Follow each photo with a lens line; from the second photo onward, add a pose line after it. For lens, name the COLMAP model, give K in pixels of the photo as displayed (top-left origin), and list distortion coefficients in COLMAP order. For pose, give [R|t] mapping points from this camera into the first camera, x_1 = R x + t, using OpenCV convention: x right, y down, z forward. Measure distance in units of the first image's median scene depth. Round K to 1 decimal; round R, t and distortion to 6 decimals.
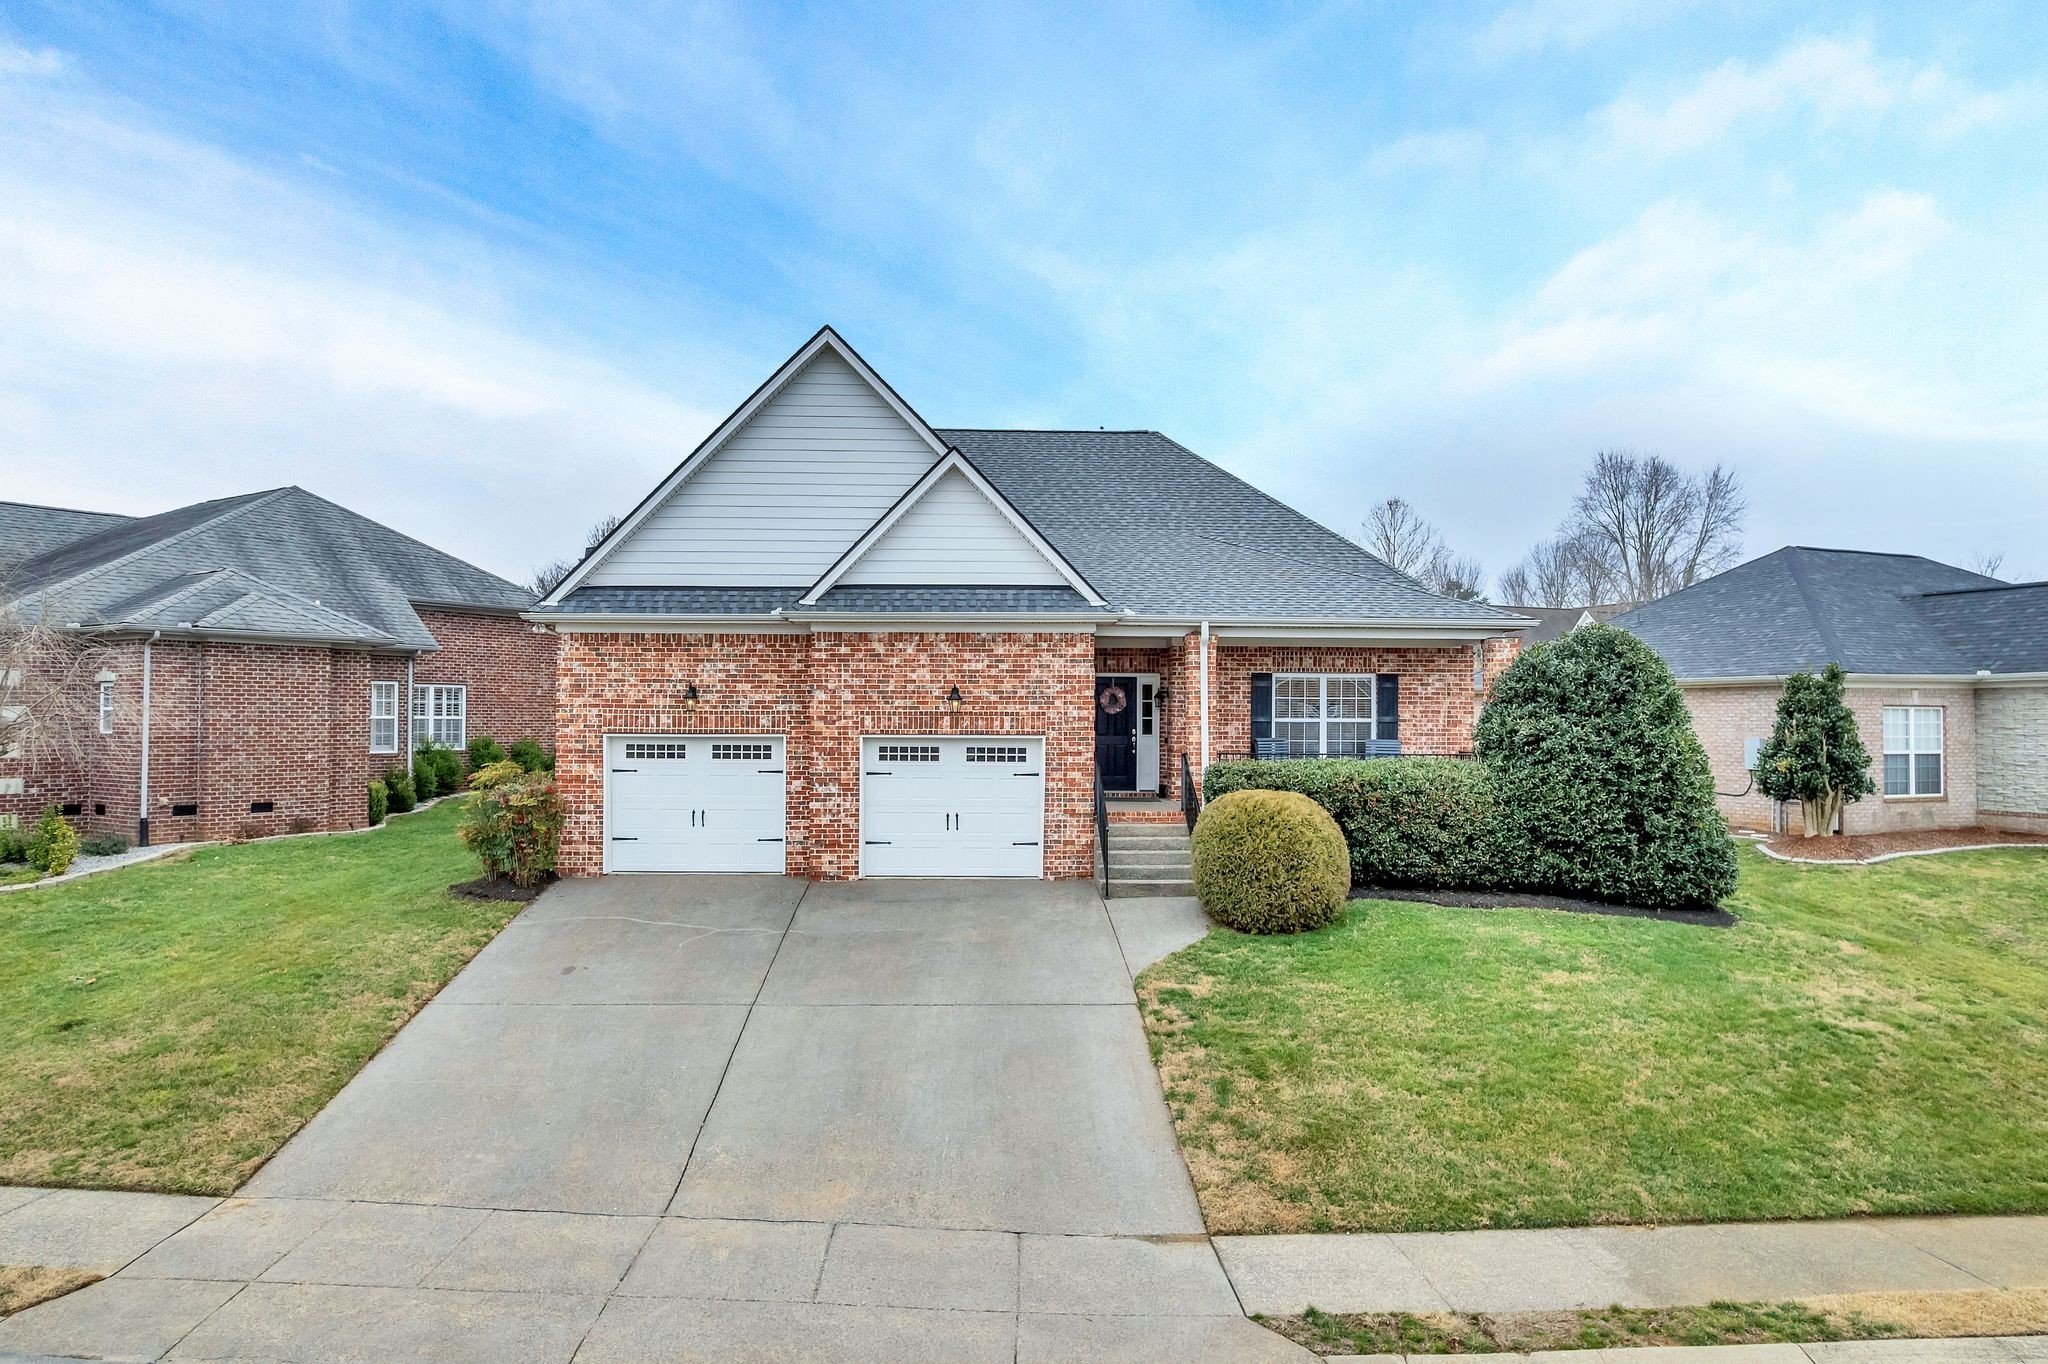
lens RADIAL K [[1327.5, 0, 1019.0], [0, 1327.5, 662.8], [0, 0, 1]] dist [-0.055245, 0.027985]
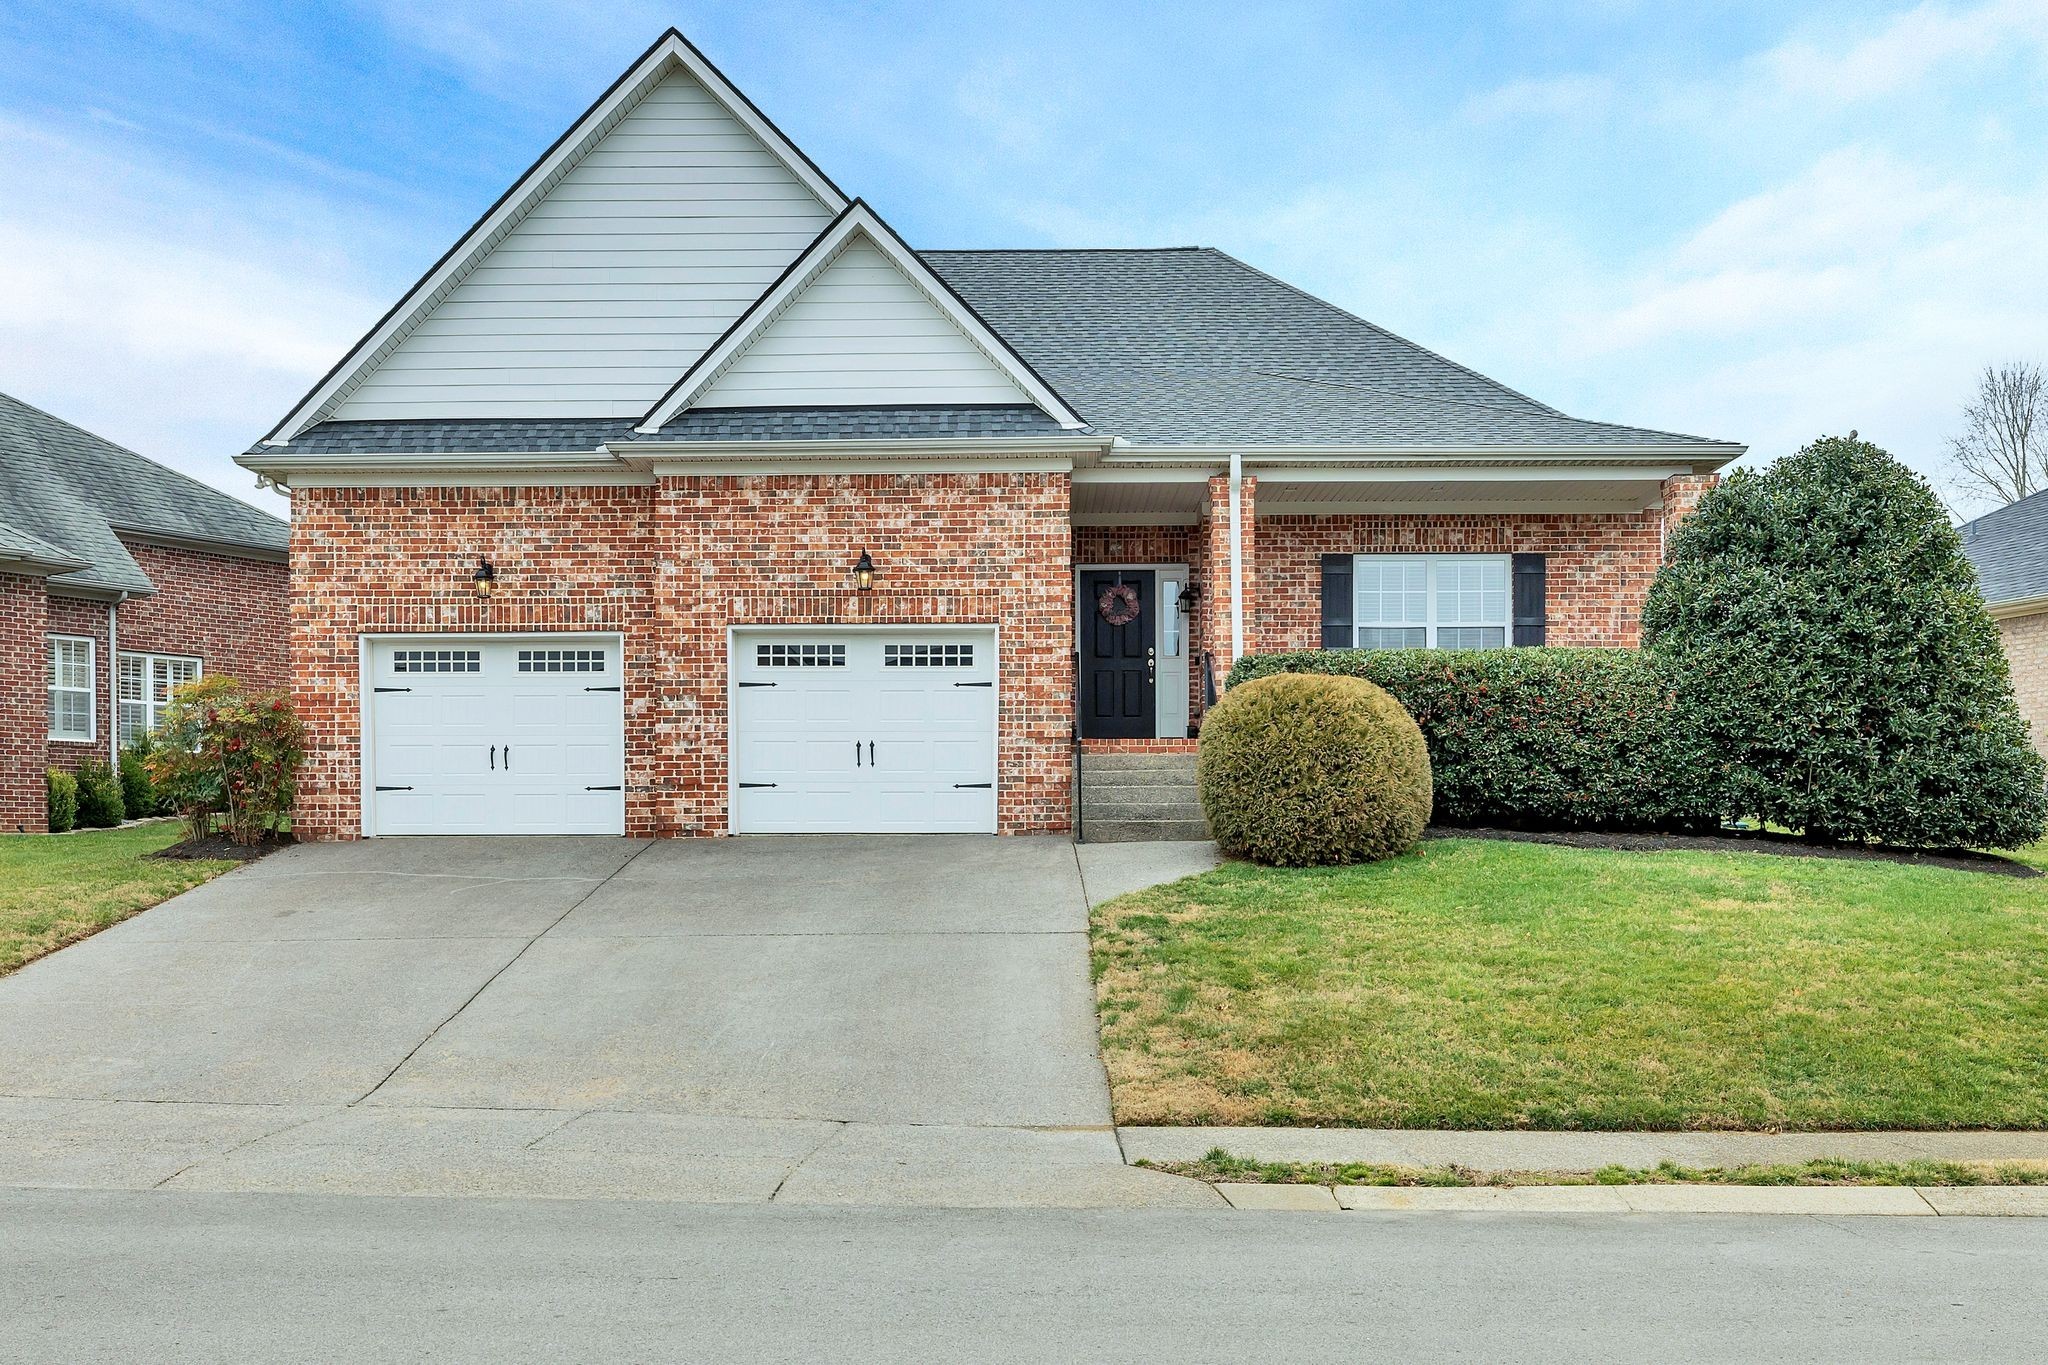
lens RADIAL K [[2041.1, 0, 1019.9], [0, 2041.1, 832.3], [0, 0, 1]] dist [-0.002689, 0.000000]
pose [[0.998695, -0.011595, -0.049743, 0.081693], [0.012735, 0.999662, 0.022662, 0.138354], [0.049464, -0.023266, 0.998505, -0.048185]]
